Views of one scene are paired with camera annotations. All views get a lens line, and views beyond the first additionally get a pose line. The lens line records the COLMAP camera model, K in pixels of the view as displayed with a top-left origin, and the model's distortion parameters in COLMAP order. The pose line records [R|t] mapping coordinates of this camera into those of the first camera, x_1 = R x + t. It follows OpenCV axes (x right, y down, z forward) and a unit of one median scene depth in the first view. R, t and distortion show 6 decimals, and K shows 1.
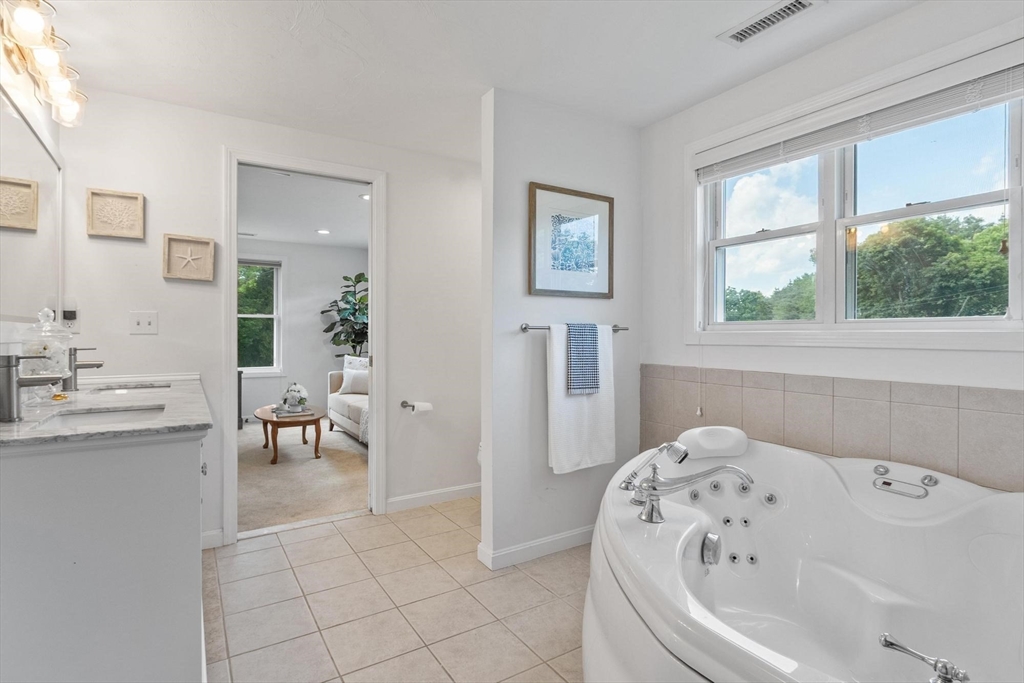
lens RADIAL K [[507.6, 0, 512.0], [0, 507.6, 341.5], [0, 0, 1]] dist [0.002597, -0.000050]
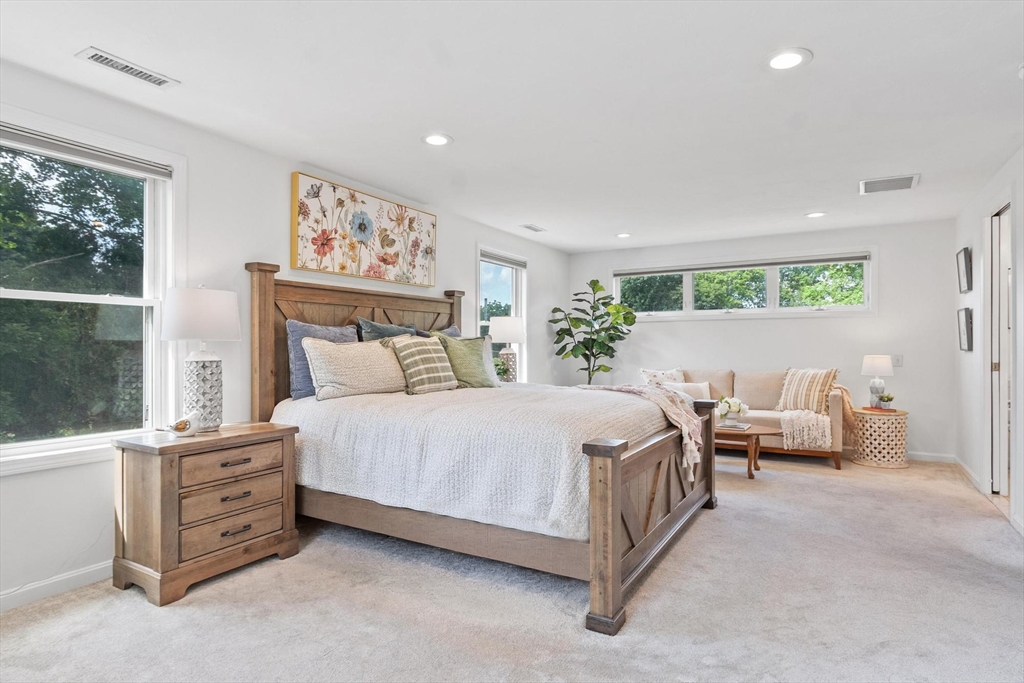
lens RADIAL K [[545.3, 0, 514.5], [0, 545.3, 352.9], [0, 0, 1]] dist [-0.002610, -0.000364]
pose [[0.892595, -0.008640, 0.450778, -1.014869], [0.011018, 0.999936, -0.002651, -0.001317], [-0.450726, 0.007333, 0.892632, 0.207629]]
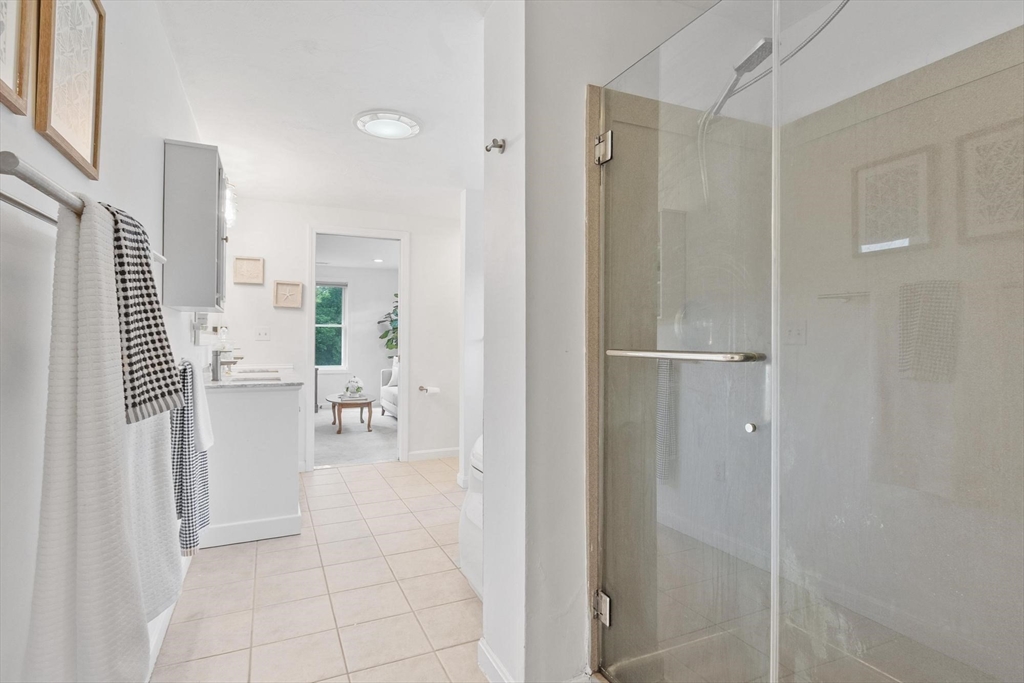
lens RADIAL K [[519.2, 0, 512.0], [0, 519.2, 341.5], [0, 0, 1]] dist [0.000497, 0.000171]
pose [[0.991278, 0.002970, -0.131753, 0.141985], [-0.004398, 0.999935, -0.010550, 0.001543], [0.131713, 0.011037, 0.991226, -0.264097]]
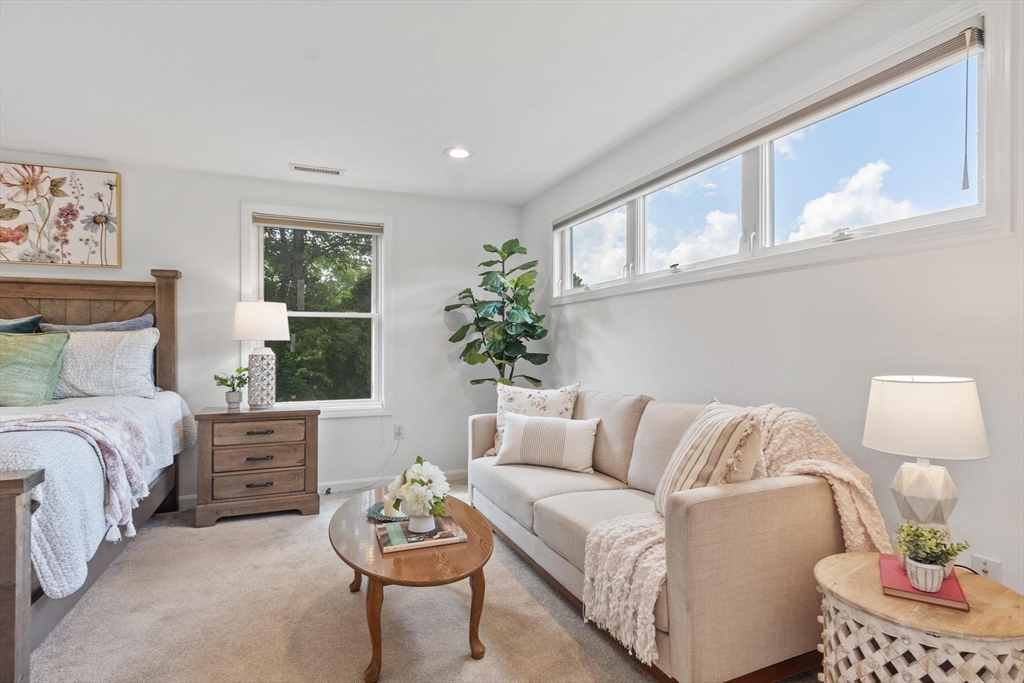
lens RADIAL K [[525.2, 0, 512.3], [0, 525.2, 346.4], [0, 0, 1]] dist [-0.000635, -0.000403]
pose [[0.984844, -0.003021, -0.173417, -0.224593], [-0.000044, 0.999844, -0.017666, -0.002136], [0.173443, 0.017406, 0.984690, 0.474849]]
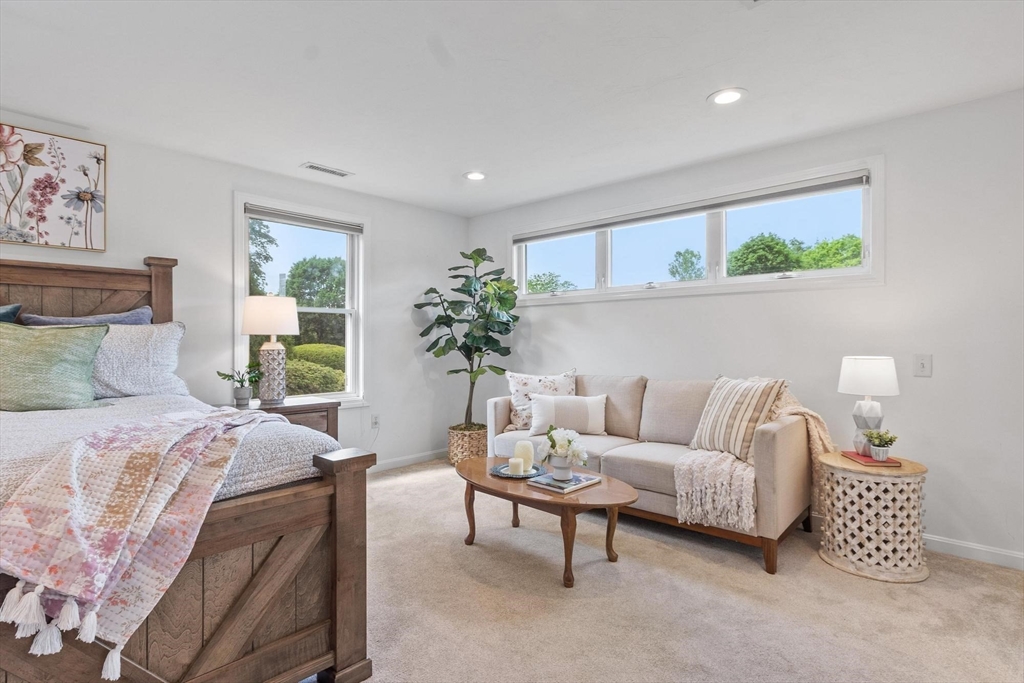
lens RADIAL K [[519.2, 0, 512.0], [0, 519.2, 341.5], [0, 0, 1]] dist [0.000497, 0.000171]
pose [[0.967437, -0.003654, 0.253085, -0.499501], [0.007439, 0.999874, -0.013999, -0.001921], [-0.253002, 0.015425, 0.967343, 0.375884]]
